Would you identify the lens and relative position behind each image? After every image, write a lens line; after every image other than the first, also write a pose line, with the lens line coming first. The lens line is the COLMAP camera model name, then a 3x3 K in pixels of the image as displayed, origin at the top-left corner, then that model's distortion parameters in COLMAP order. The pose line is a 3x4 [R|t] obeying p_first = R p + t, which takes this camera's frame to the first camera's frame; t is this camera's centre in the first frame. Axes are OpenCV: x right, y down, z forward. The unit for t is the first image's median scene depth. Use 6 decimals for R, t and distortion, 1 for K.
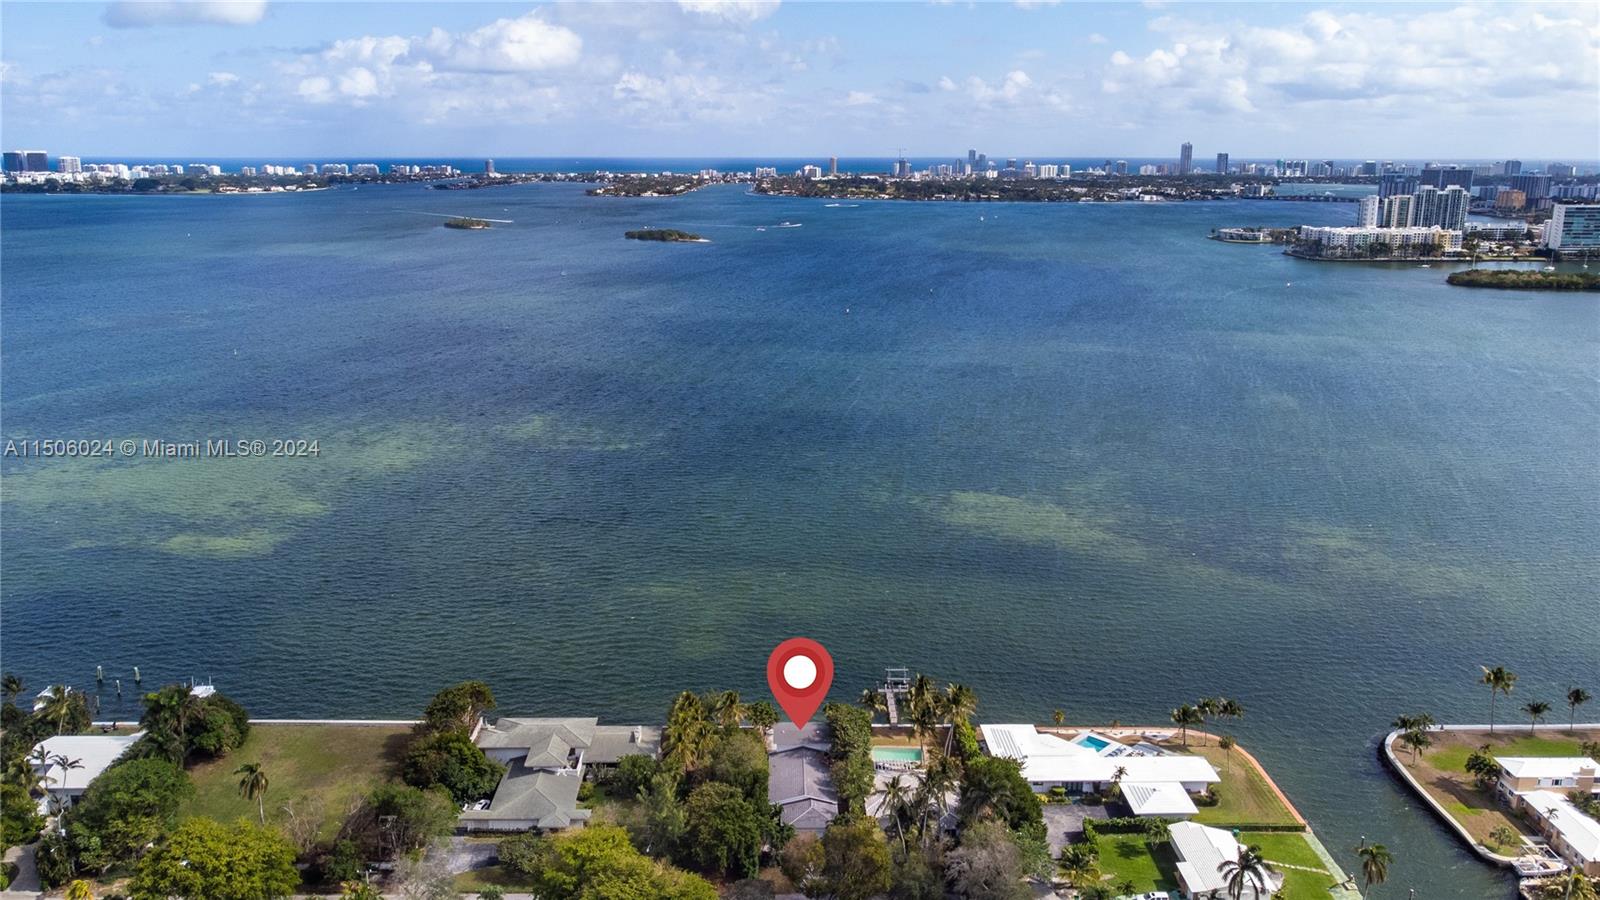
lens RADIAL K [[1233.6, 0, 796.3], [0, 1233.6, 444.7], [0, 0, 1]] dist [-0.006721, 0.041691]
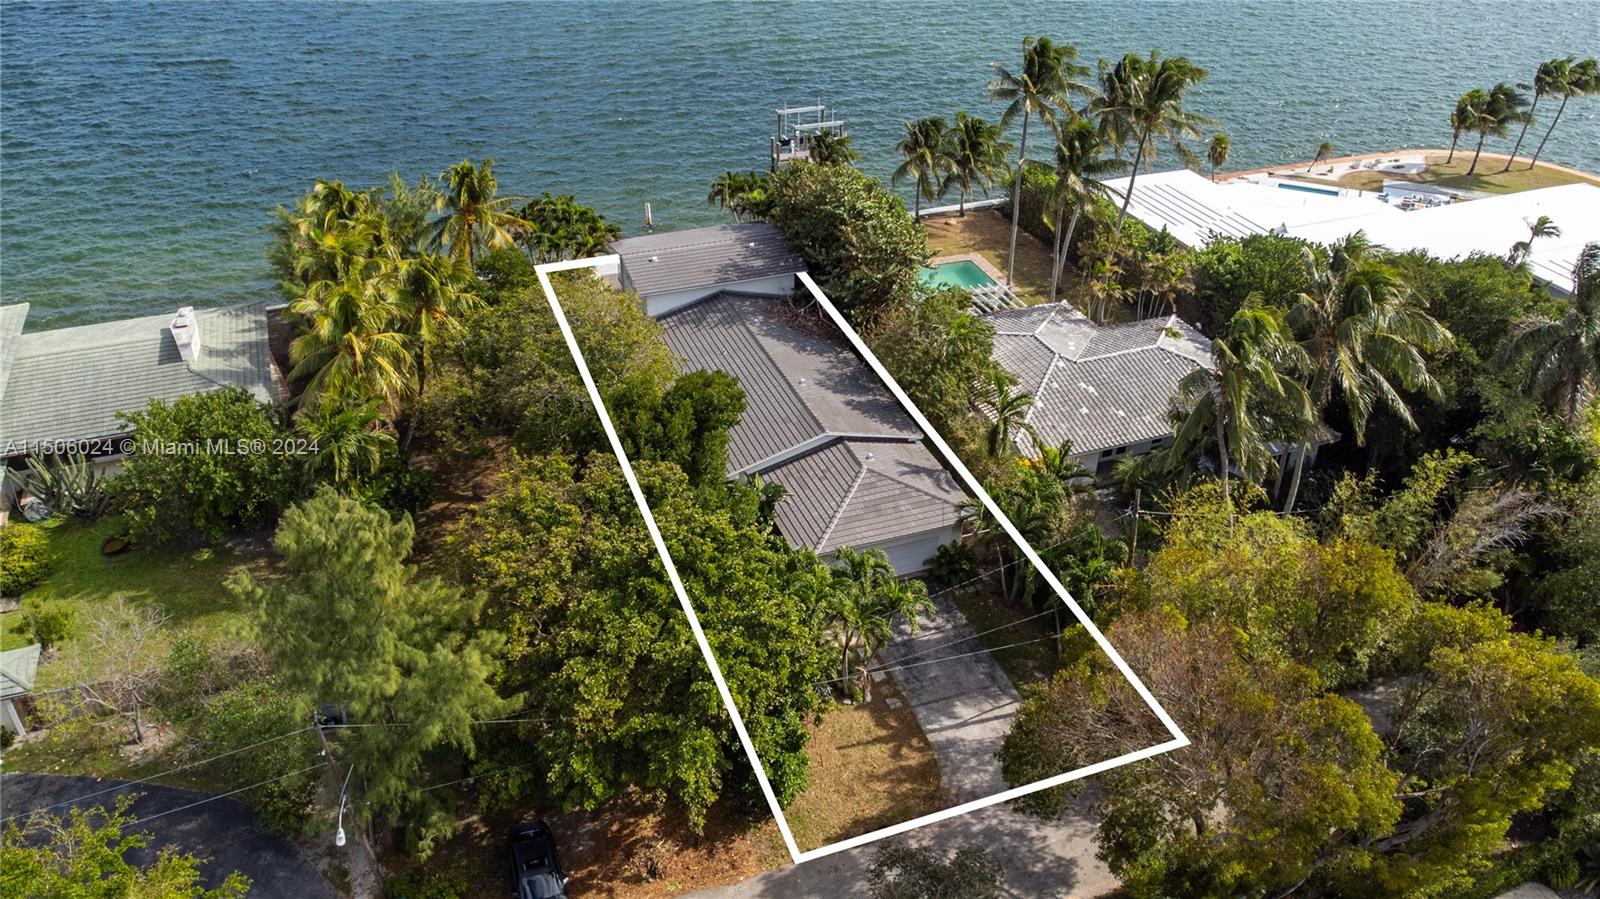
lens RADIAL K [[1233.6, 0, 796.3], [0, 1233.6, 444.2], [0, 0, 1]] dist [-0.006721, 0.041691]
pose [[0.941000, -0.180579, 0.286199, -0.081947], [0.075774, 0.936687, 0.341871, 0.174360], [-0.329813, -0.300014, 0.895106, 0.695753]]
